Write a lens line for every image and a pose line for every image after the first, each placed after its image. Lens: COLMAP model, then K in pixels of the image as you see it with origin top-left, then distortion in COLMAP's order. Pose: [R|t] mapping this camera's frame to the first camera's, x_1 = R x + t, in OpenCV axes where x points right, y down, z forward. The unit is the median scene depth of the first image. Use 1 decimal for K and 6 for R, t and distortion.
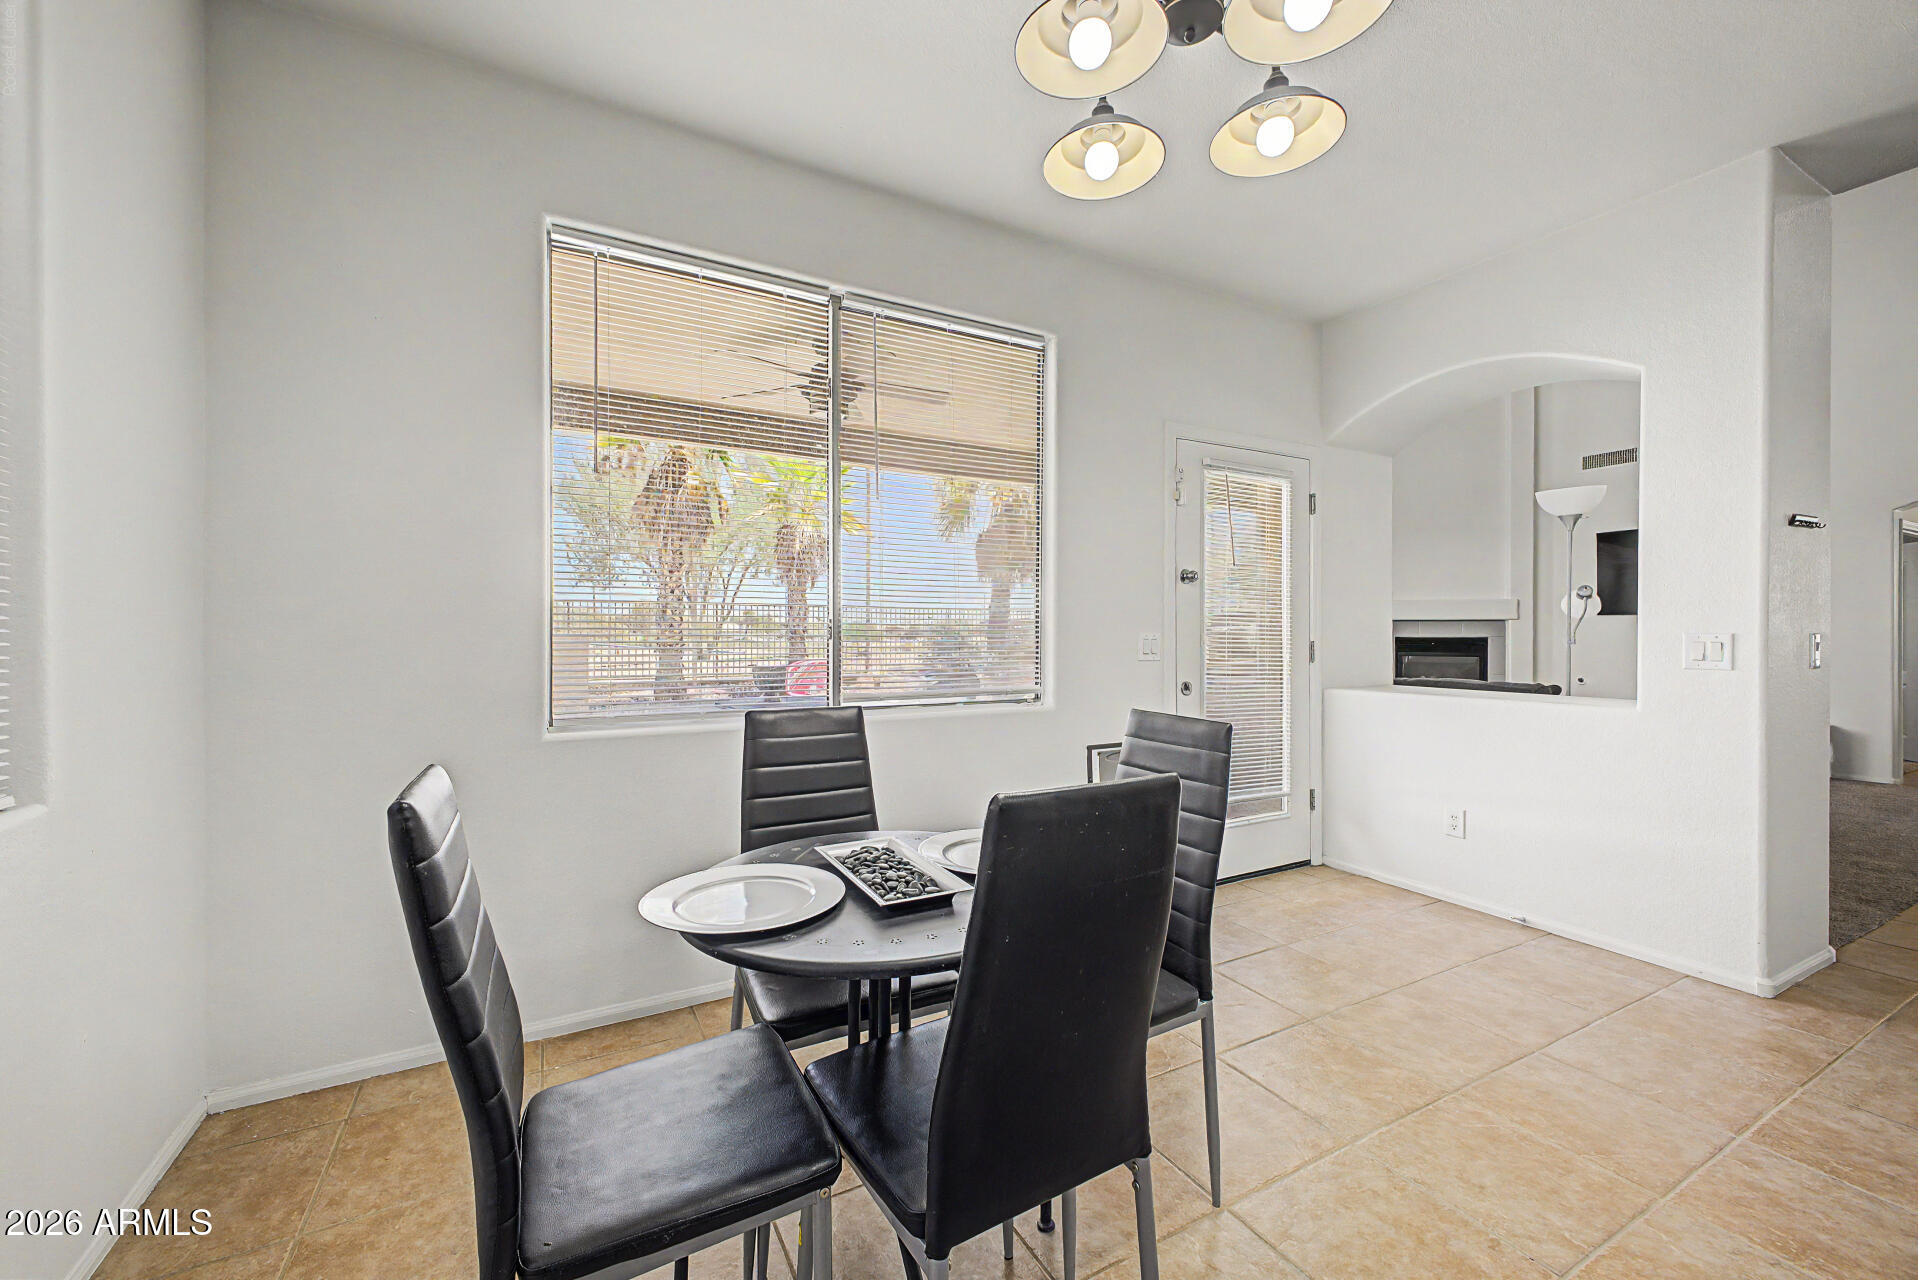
lens RADIAL K [[762.1, 0, 959.4], [0, 762.1, 642.1], [0, 0, 1]] dist [-0.000999, -0.000088]
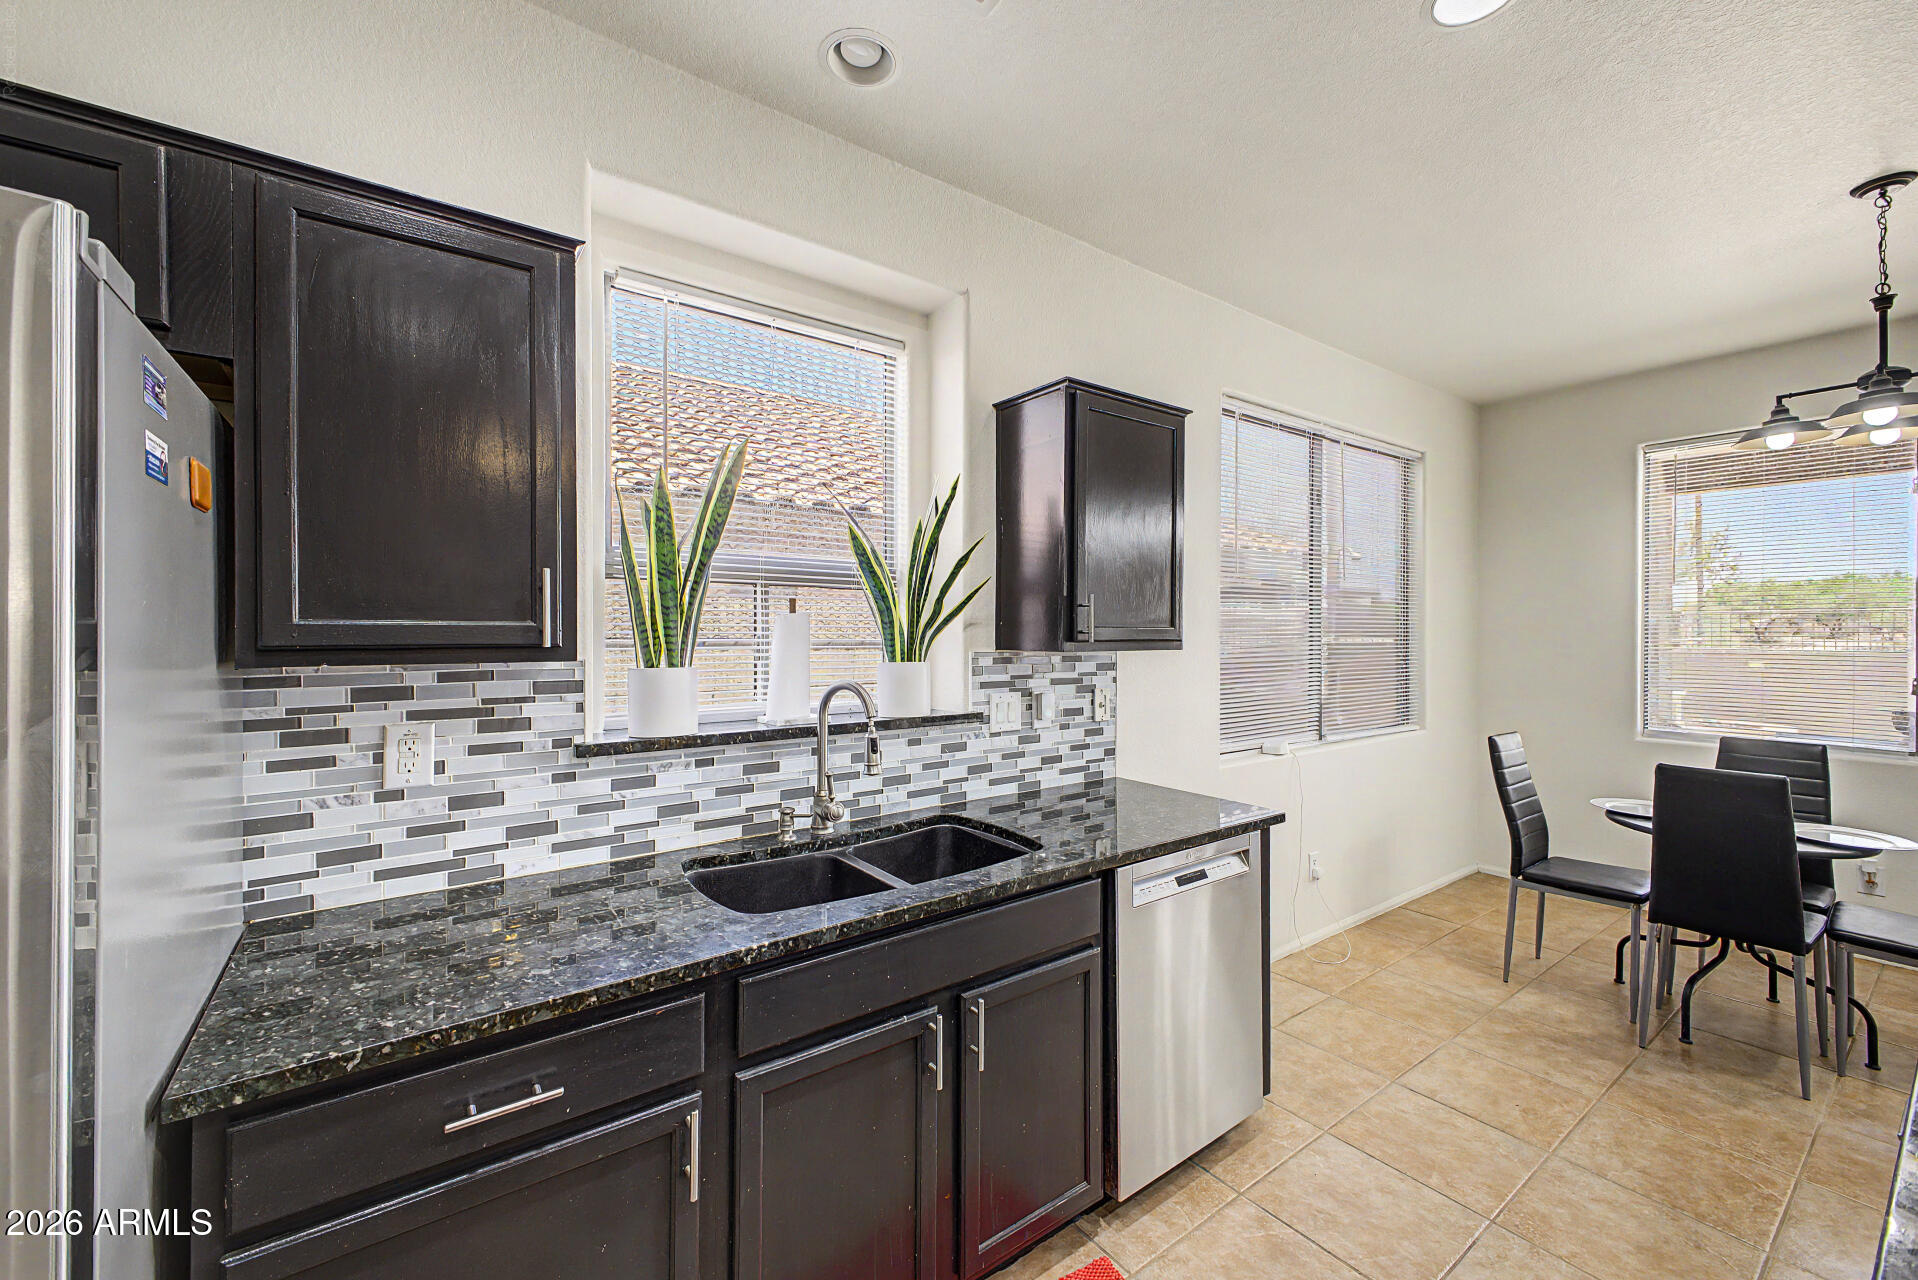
lens RADIAL K [[759.8, 0, 959.0], [0, 759.8, 640.0], [0, 0, 1]] dist [0.031044, -0.000056]
pose [[0.137140, -0.021684, -0.990314, 2.684414], [-0.001846, 0.999753, -0.022146, -0.213759], [0.990550, 0.004865, 0.137066, -2.182483]]
